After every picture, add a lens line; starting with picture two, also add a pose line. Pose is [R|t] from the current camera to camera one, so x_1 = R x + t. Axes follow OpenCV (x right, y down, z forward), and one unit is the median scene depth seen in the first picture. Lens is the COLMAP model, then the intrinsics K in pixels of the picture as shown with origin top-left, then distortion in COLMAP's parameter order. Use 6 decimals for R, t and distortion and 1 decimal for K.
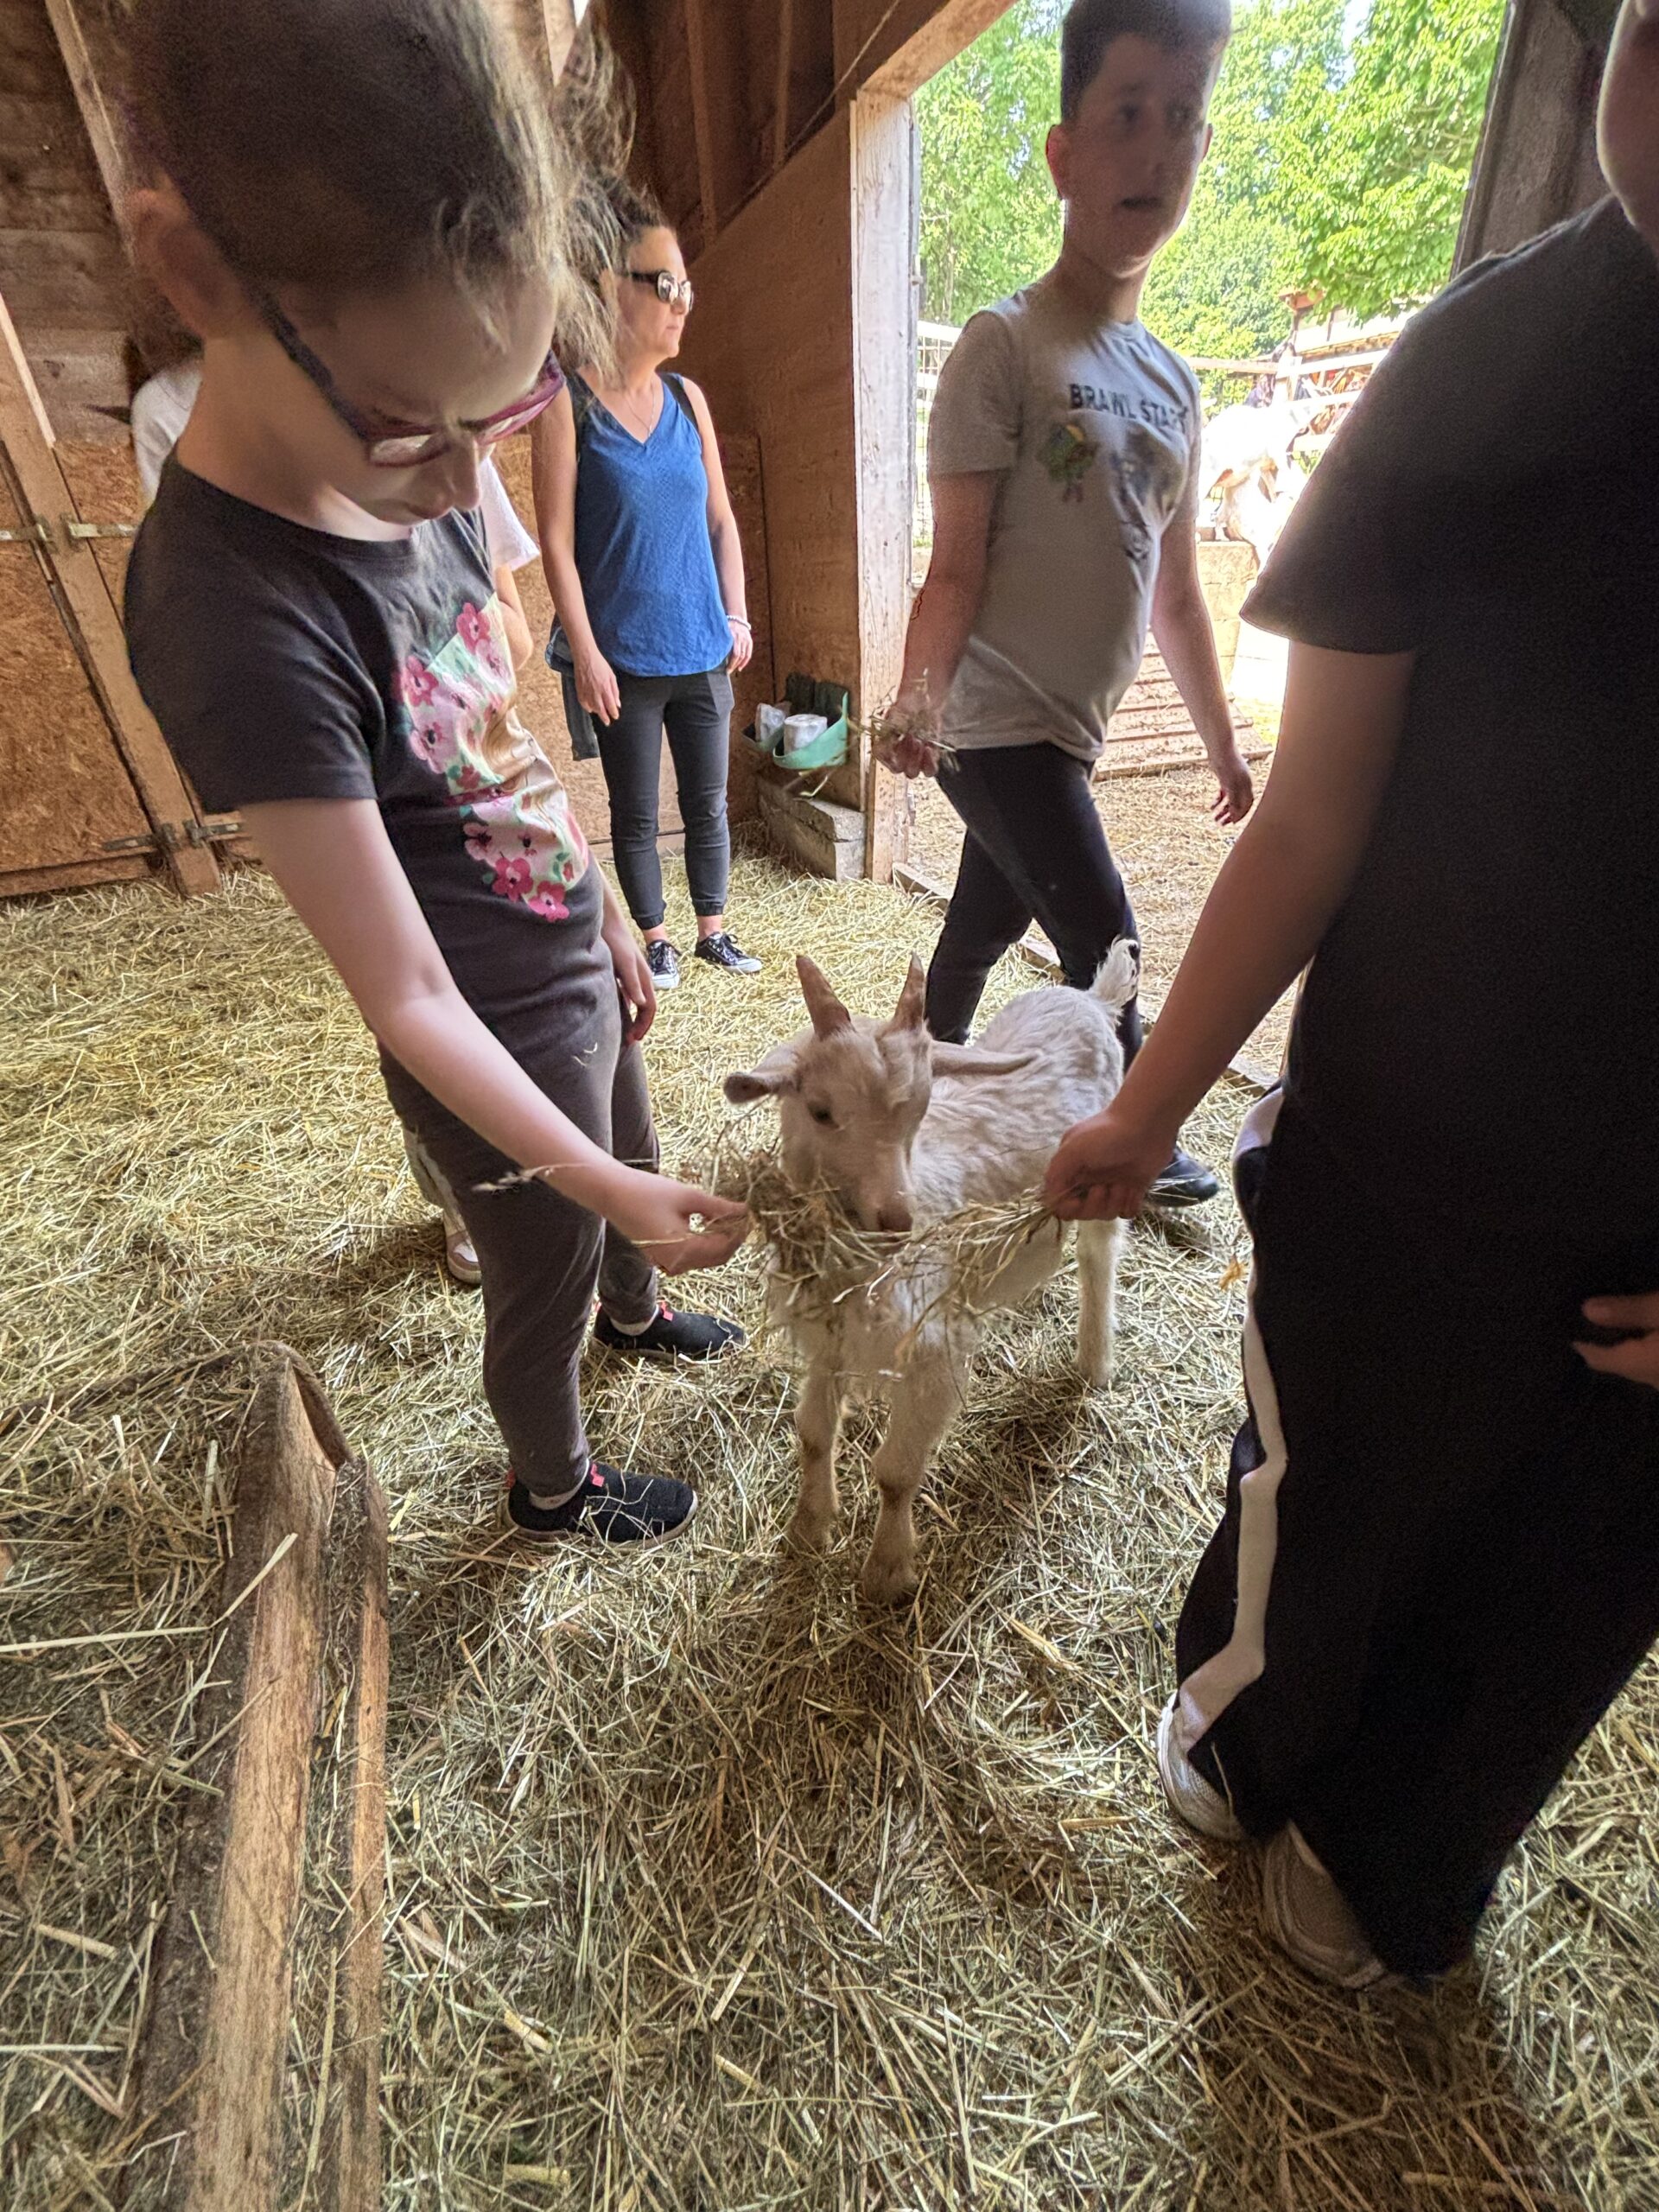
lens RADIAL K [[915.5, 0, 828.0], [0, 915.5, 1102.0], [0, 0, 1]] dist [0.002259, 0.000098]
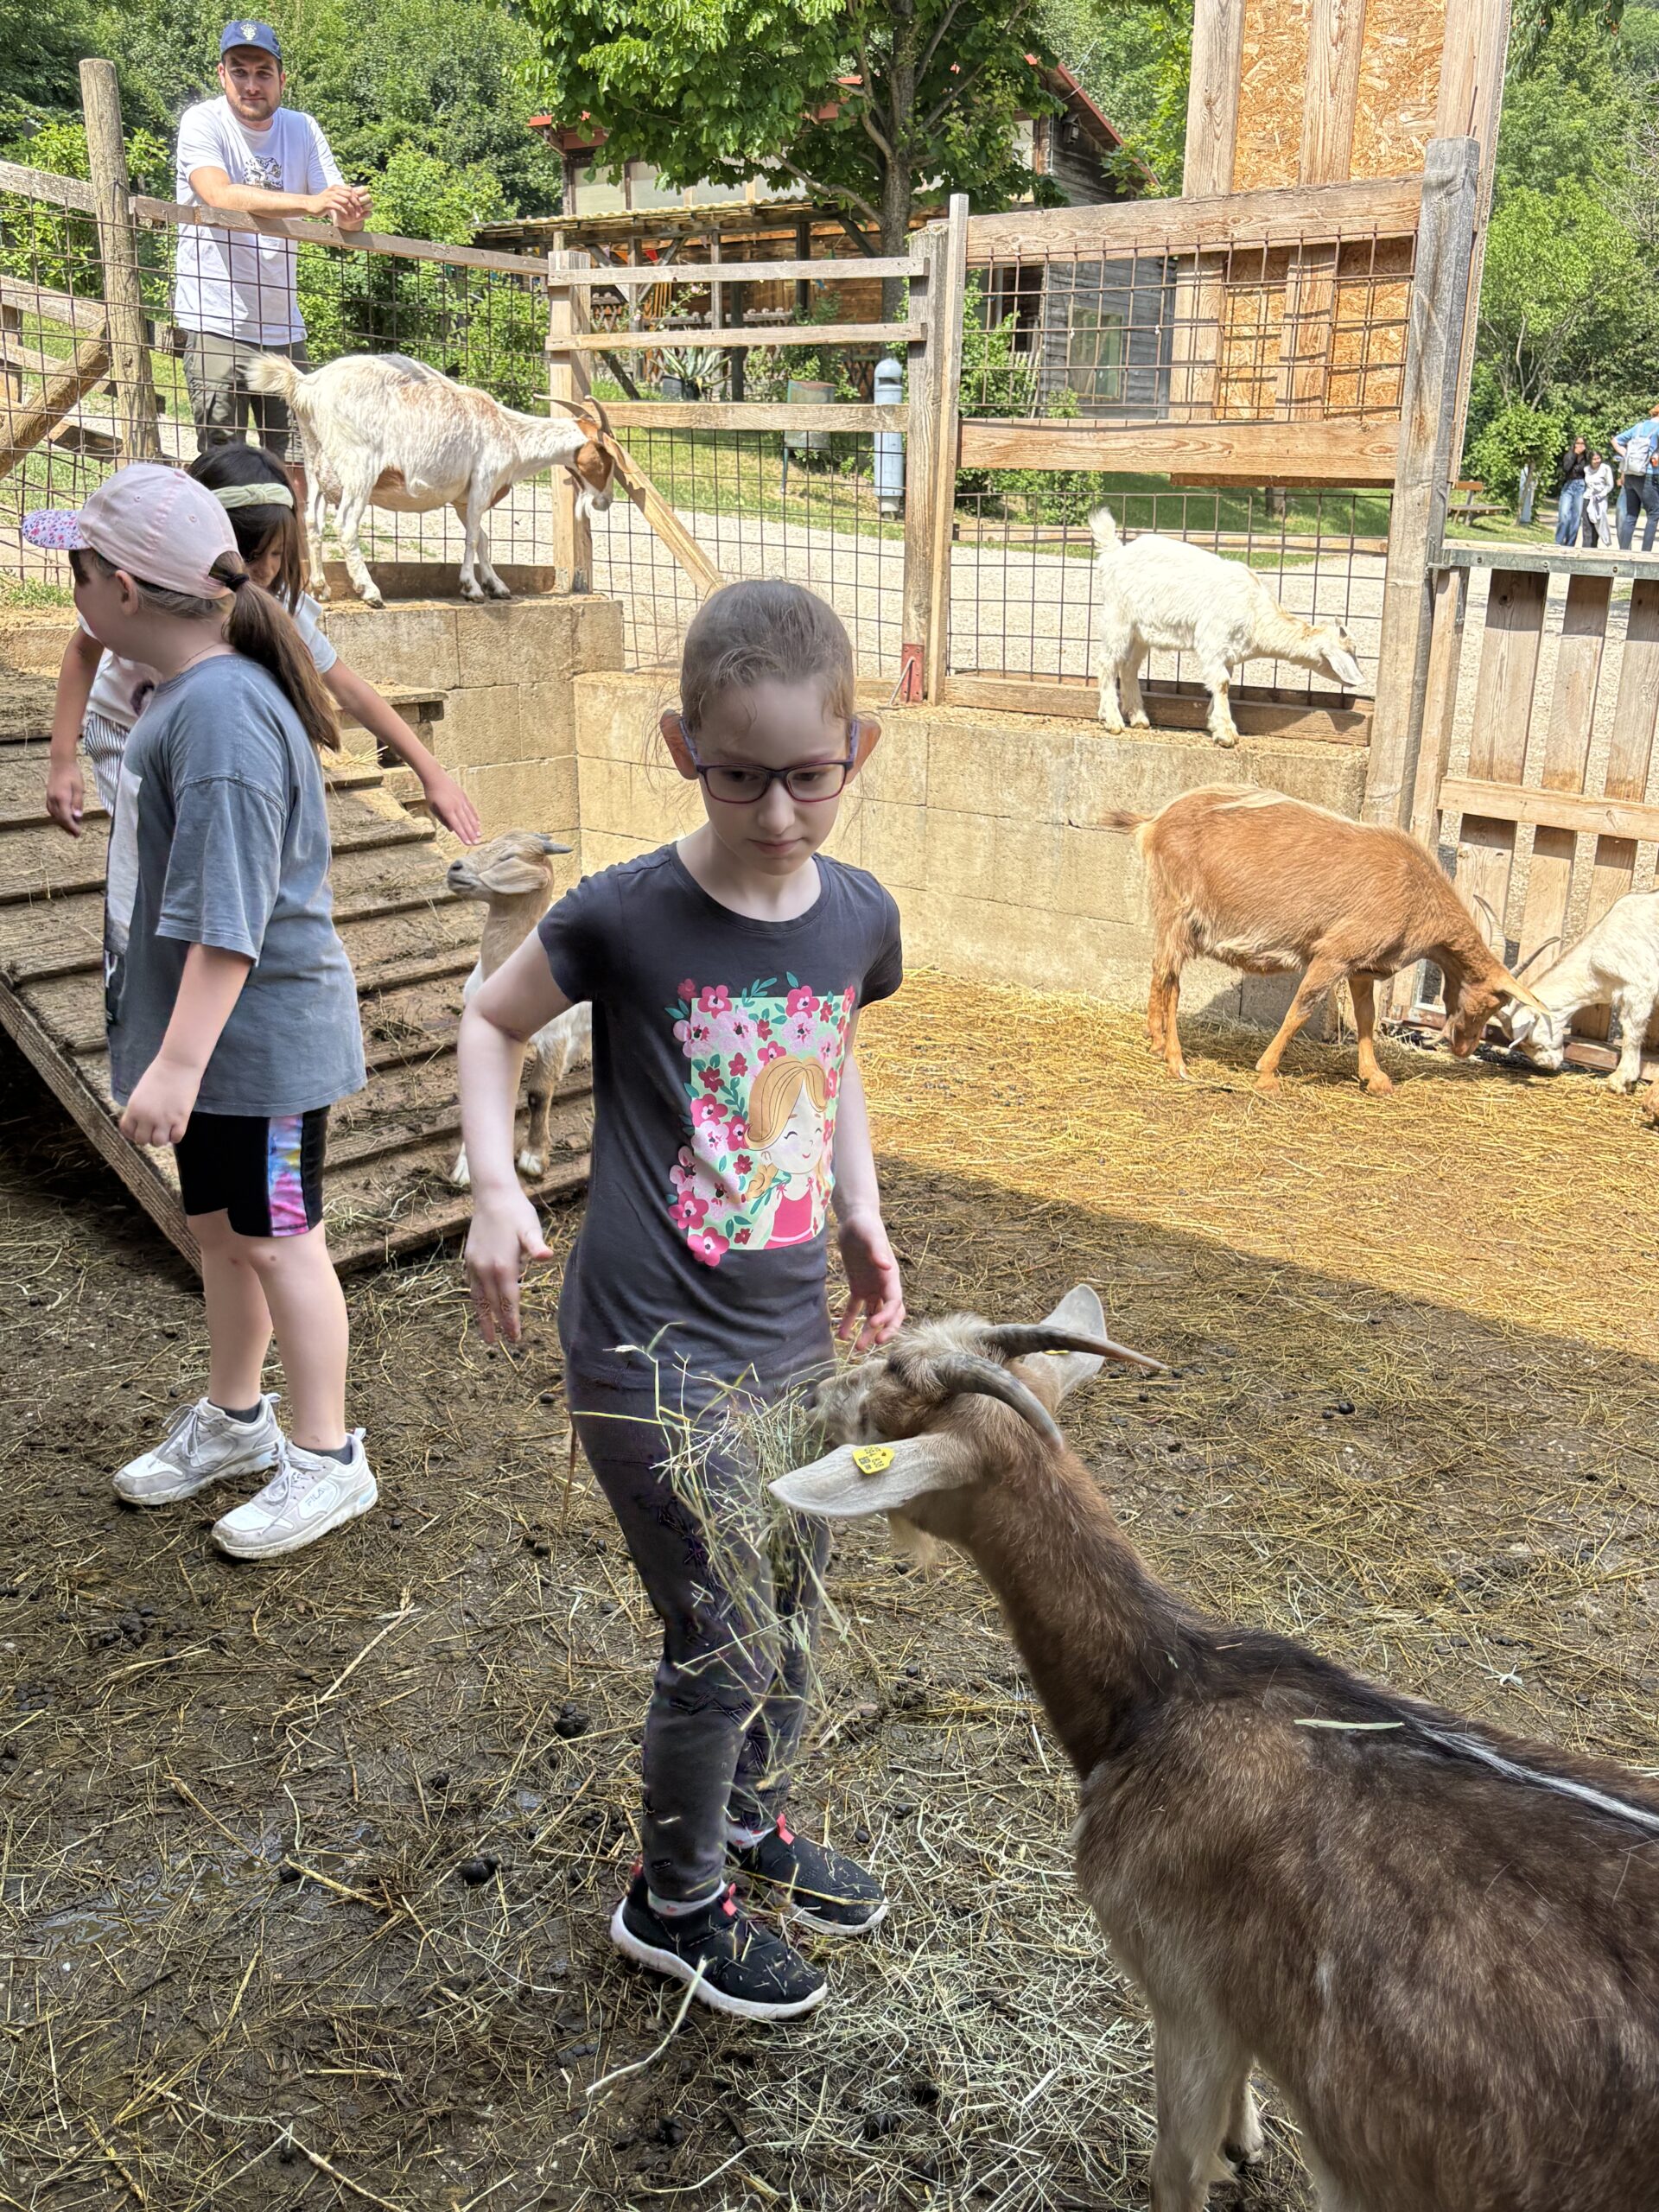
lens RADIAL K [[1926.5, 0, 834.4], [0, 1926.5, 1099.7], [0, 0, 1]] dist [-0.000394, -0.004216]
pose [[0.874907, -0.113235, 0.470867, 0.058830], [0.220506, 0.958793, -0.179146, -0.100138], [-0.431179, 0.260565, 0.863823, 0.107884]]
